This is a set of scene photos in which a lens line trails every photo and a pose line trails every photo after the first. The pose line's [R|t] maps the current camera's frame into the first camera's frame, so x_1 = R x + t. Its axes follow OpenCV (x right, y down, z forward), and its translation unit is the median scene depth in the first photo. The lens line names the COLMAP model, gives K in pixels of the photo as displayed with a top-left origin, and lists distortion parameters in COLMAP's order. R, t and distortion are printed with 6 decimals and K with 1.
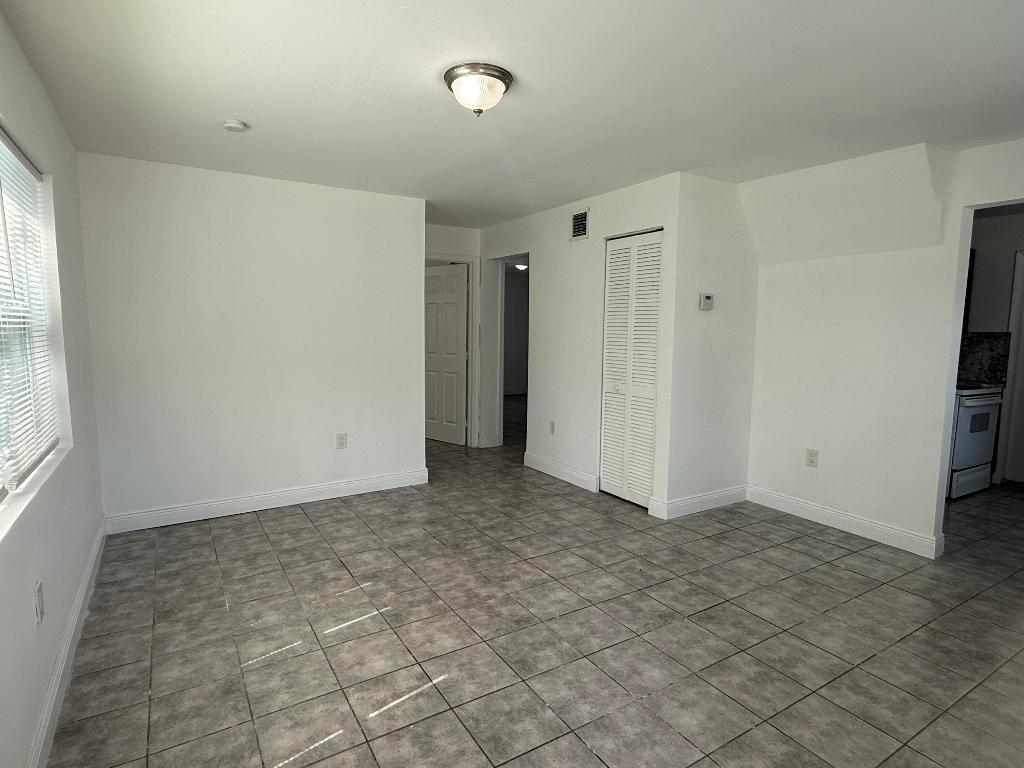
lens RADIAL K [[575.8, 0, 509.6], [0, 575.8, 382.1], [0, 0, 1]] dist [0.021354, -0.002175]
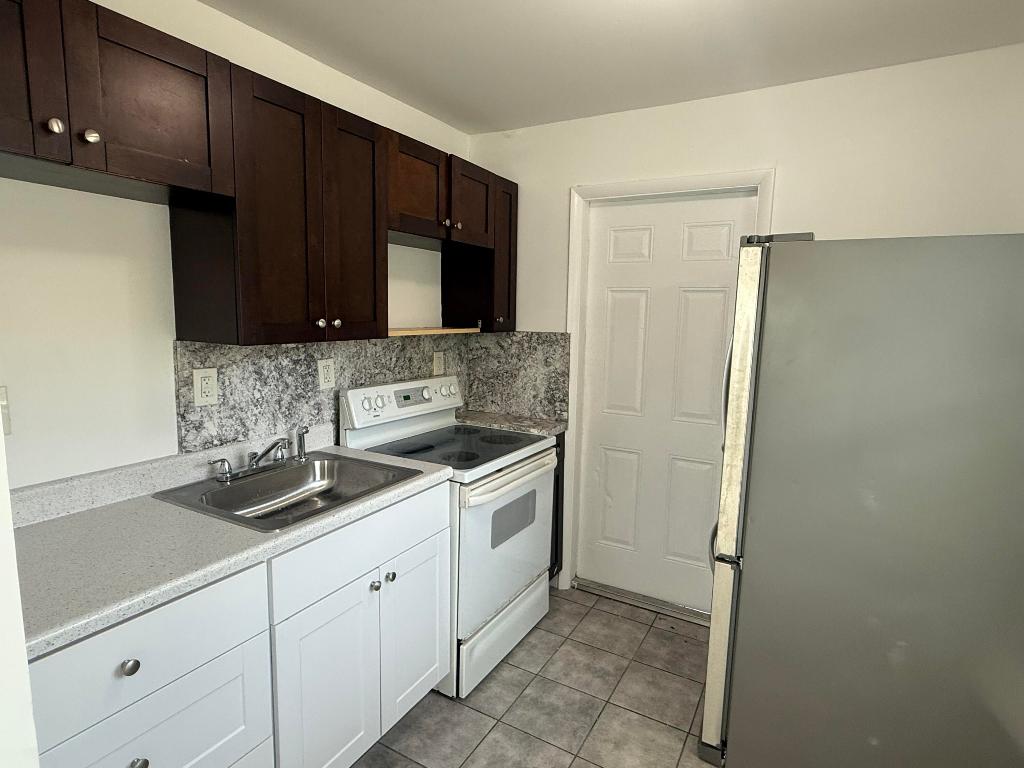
lens RADIAL K [[575.8, 0, 510.5], [0, 575.8, 384.6], [0, 0, 1]] dist [0.021354, -0.002175]
pose [[0.885734, -0.059978, 0.460302, 0.542430], [0.042621, 0.997937, 0.048019, -0.064437], [-0.462232, -0.022913, 0.886463, 0.525956]]
